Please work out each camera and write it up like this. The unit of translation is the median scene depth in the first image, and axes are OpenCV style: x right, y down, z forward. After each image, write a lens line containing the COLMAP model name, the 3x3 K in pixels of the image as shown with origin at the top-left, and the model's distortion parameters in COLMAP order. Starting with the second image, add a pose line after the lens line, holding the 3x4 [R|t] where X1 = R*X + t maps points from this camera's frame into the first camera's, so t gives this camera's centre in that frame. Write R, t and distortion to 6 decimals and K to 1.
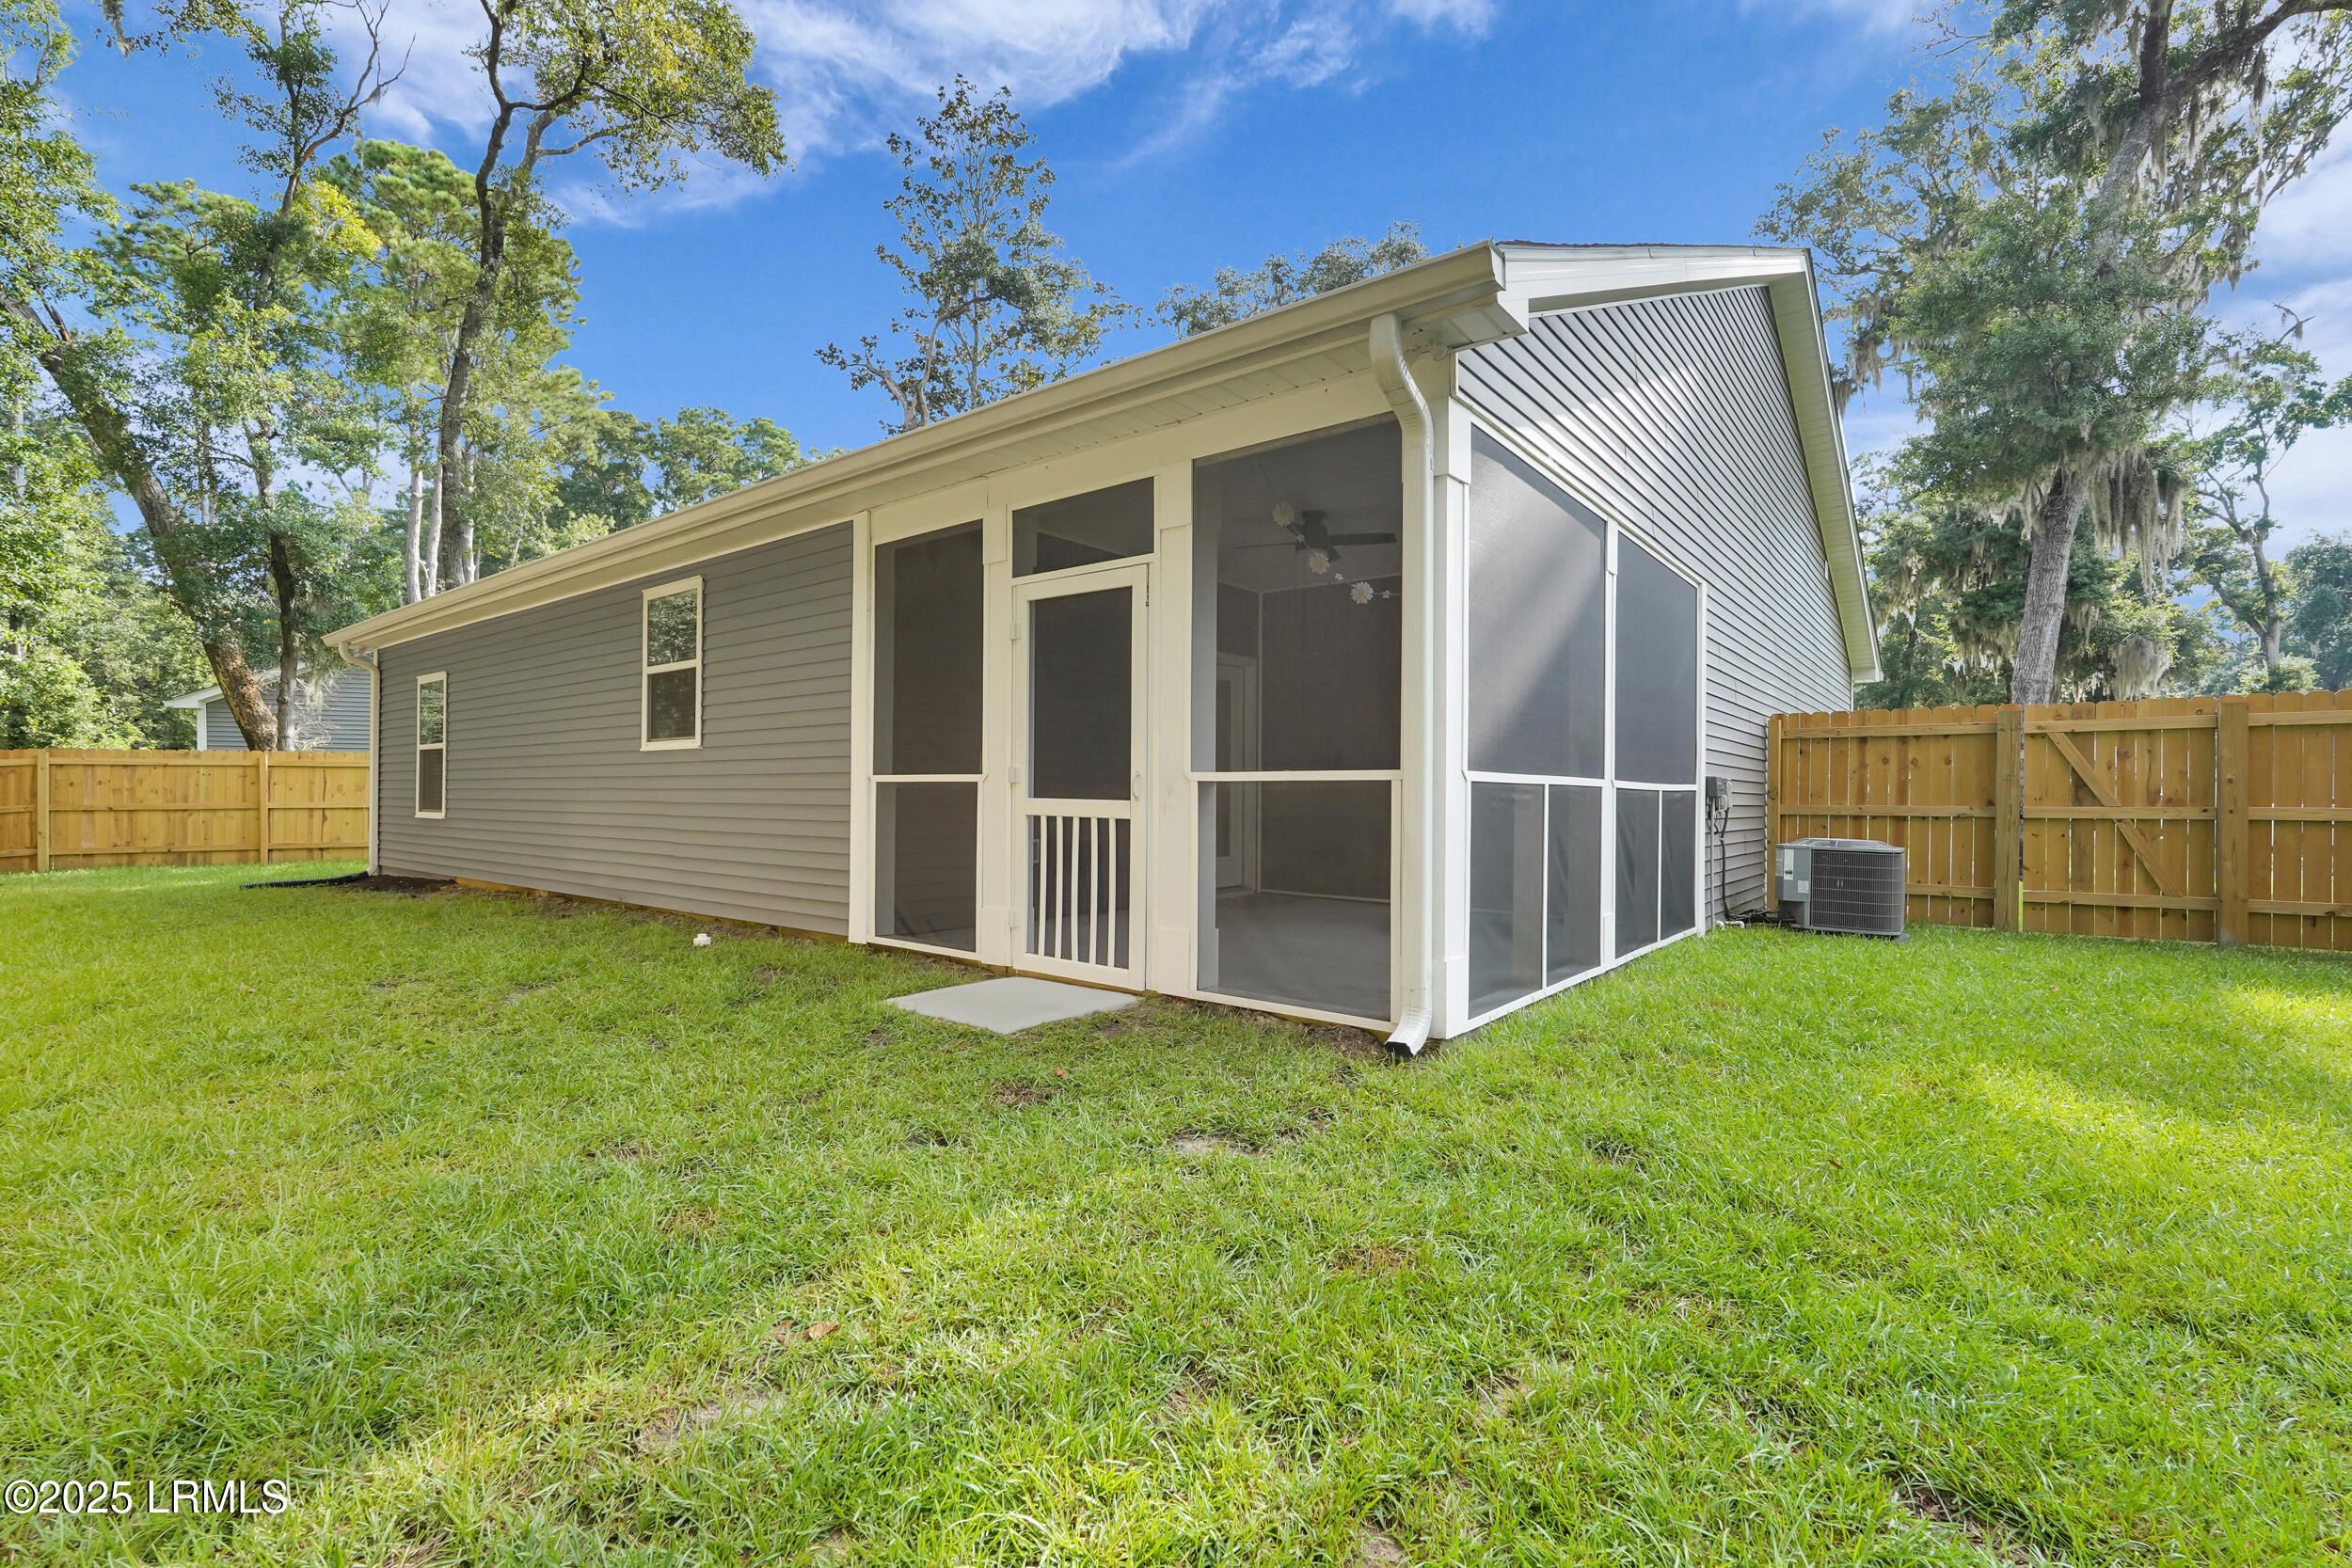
lens RADIAL K [[1049.9, 0, 1169.5], [0, 1049.9, 784.6], [0, 0, 1]] dist [-0.014132, 0.008999]
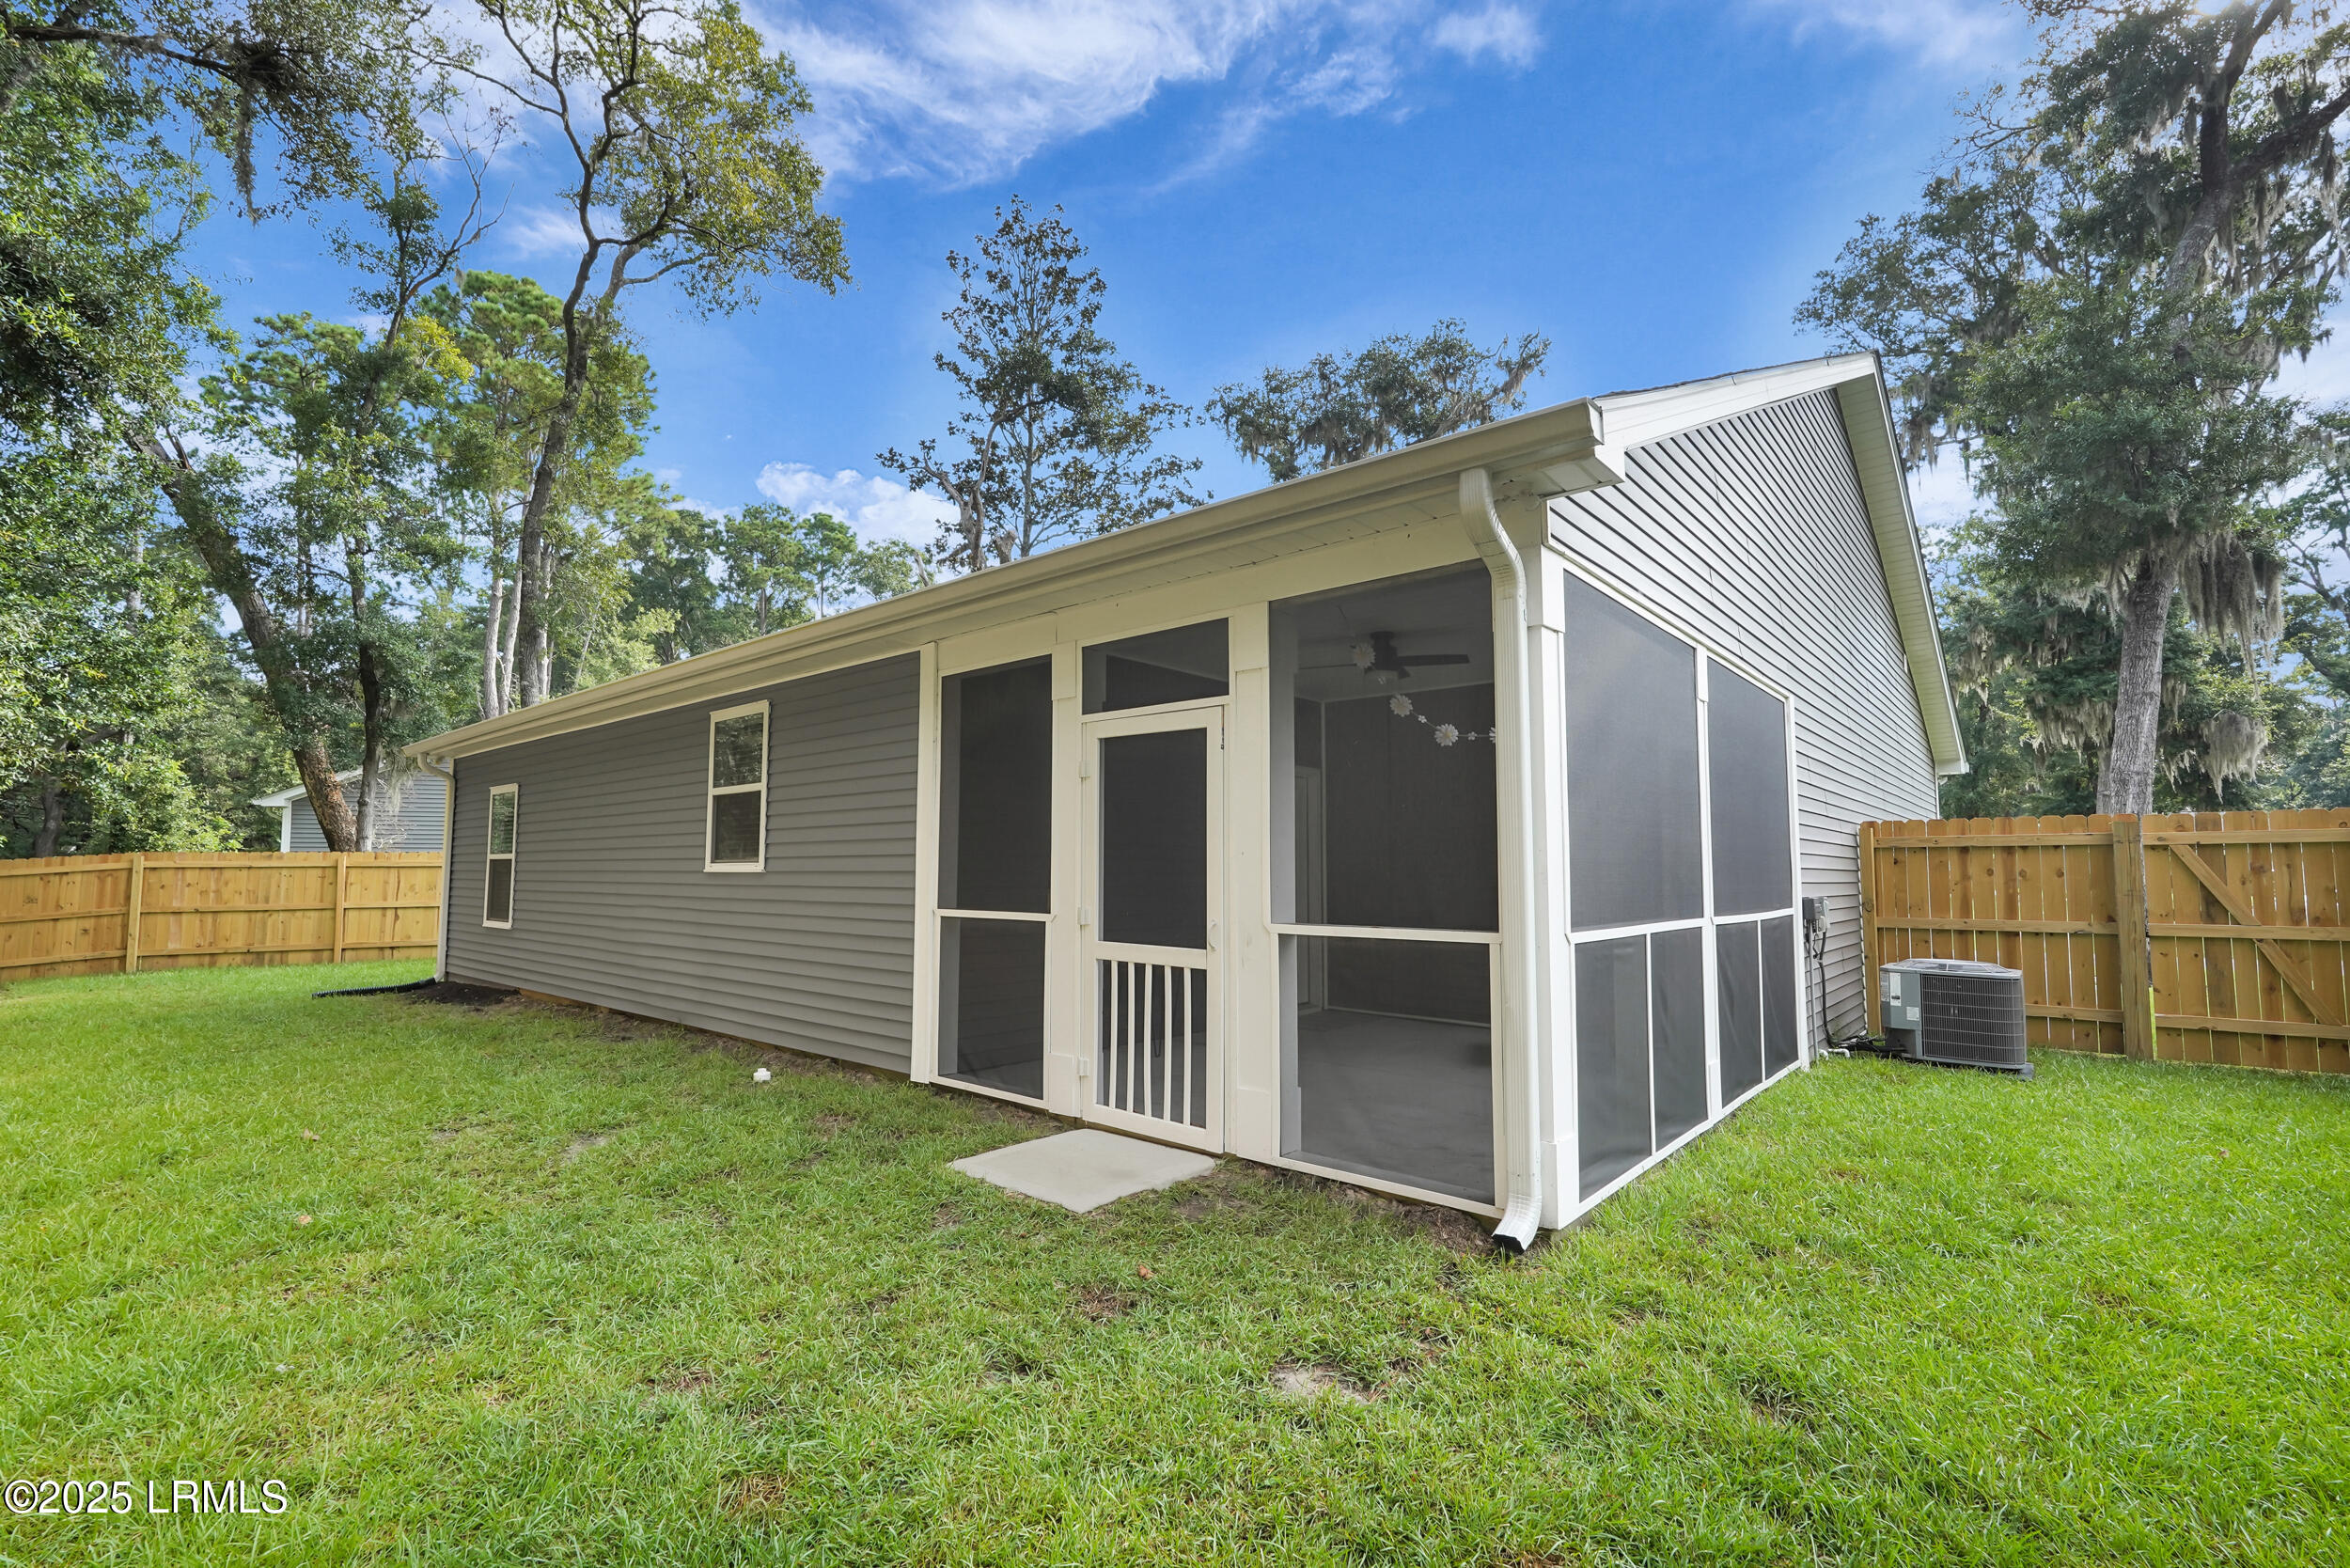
lens RADIAL K [[1048.8, 0, 1168.6], [0, 1048.8, 785.5], [0, 0, 1]] dist [-0.013783, 0.008703]
pose [[0.998924, -0.008280, -0.045634, -0.018059], [0.004951, 0.997349, -0.072602, -0.044087], [0.046114, 0.072298, 0.996316, 0.021743]]
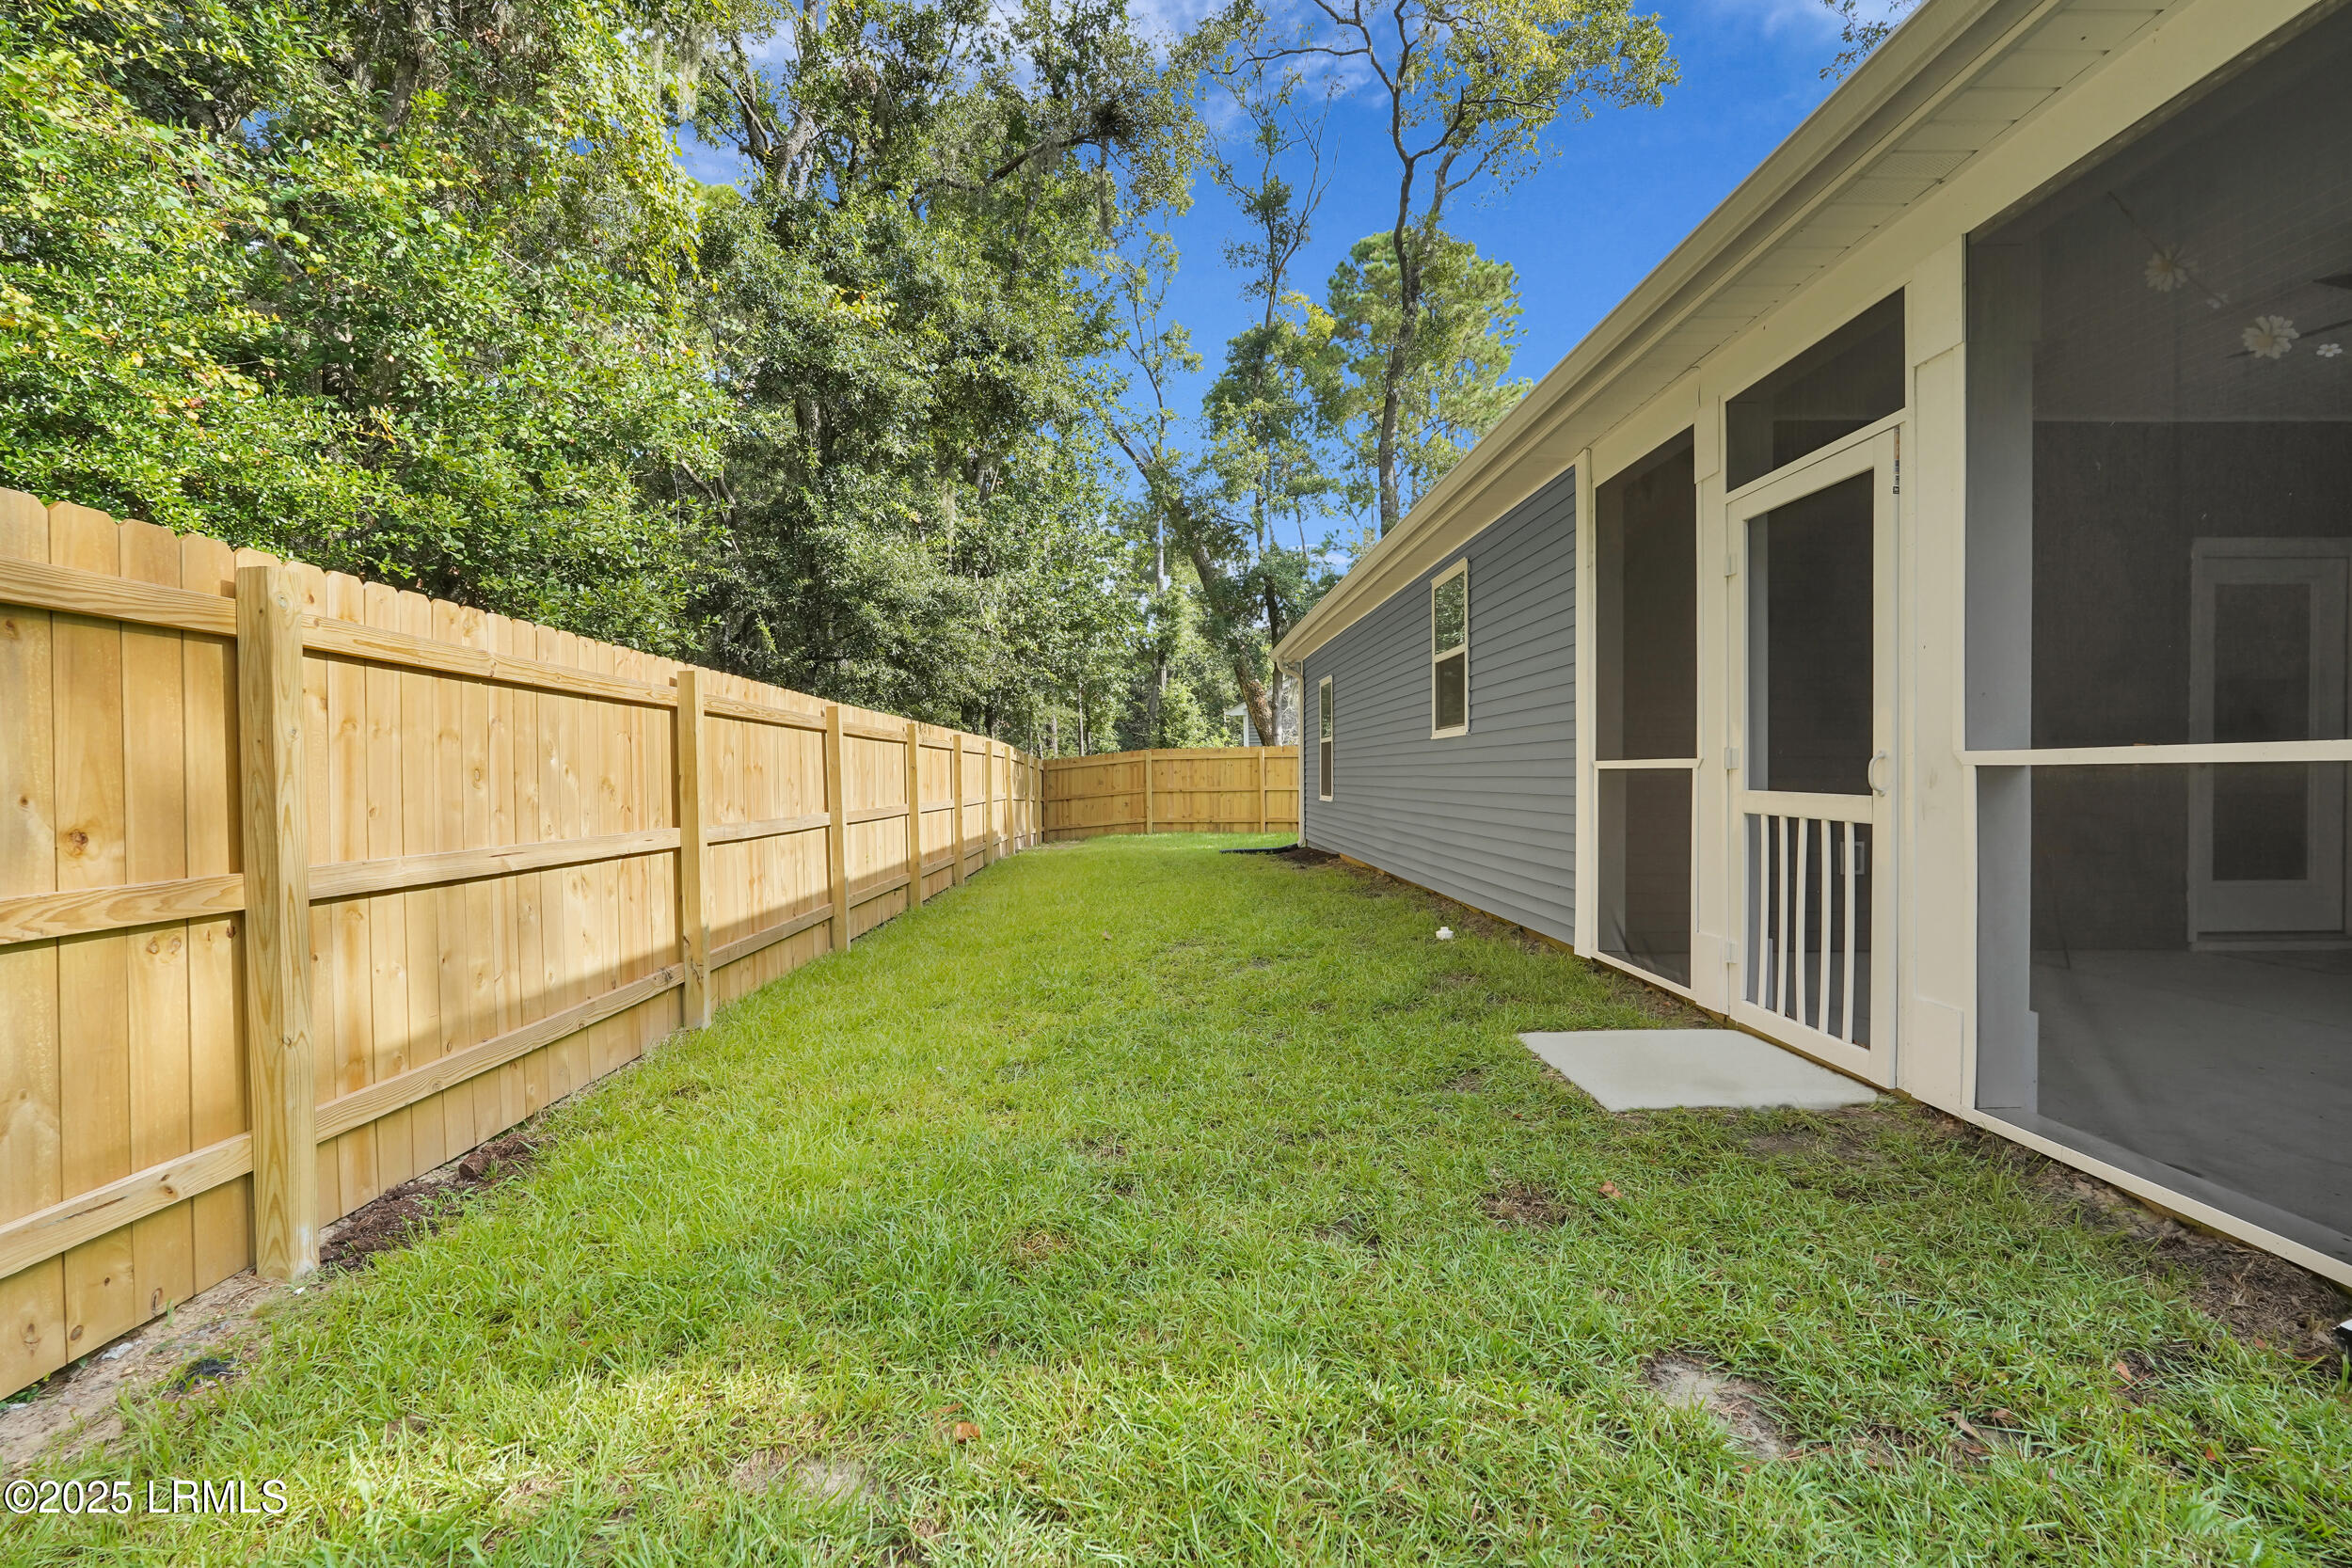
lens RADIAL K [[1049.6, 0, 1169.6], [0, 1049.6, 785.5], [0, 0, 1]] dist [-0.013783, 0.008703]
pose [[0.645027, -0.001291, -0.764158, 0.120629], [0.016704, 0.999783, 0.012411, -0.004478], [0.763977, -0.020769, 0.644909, 0.164072]]
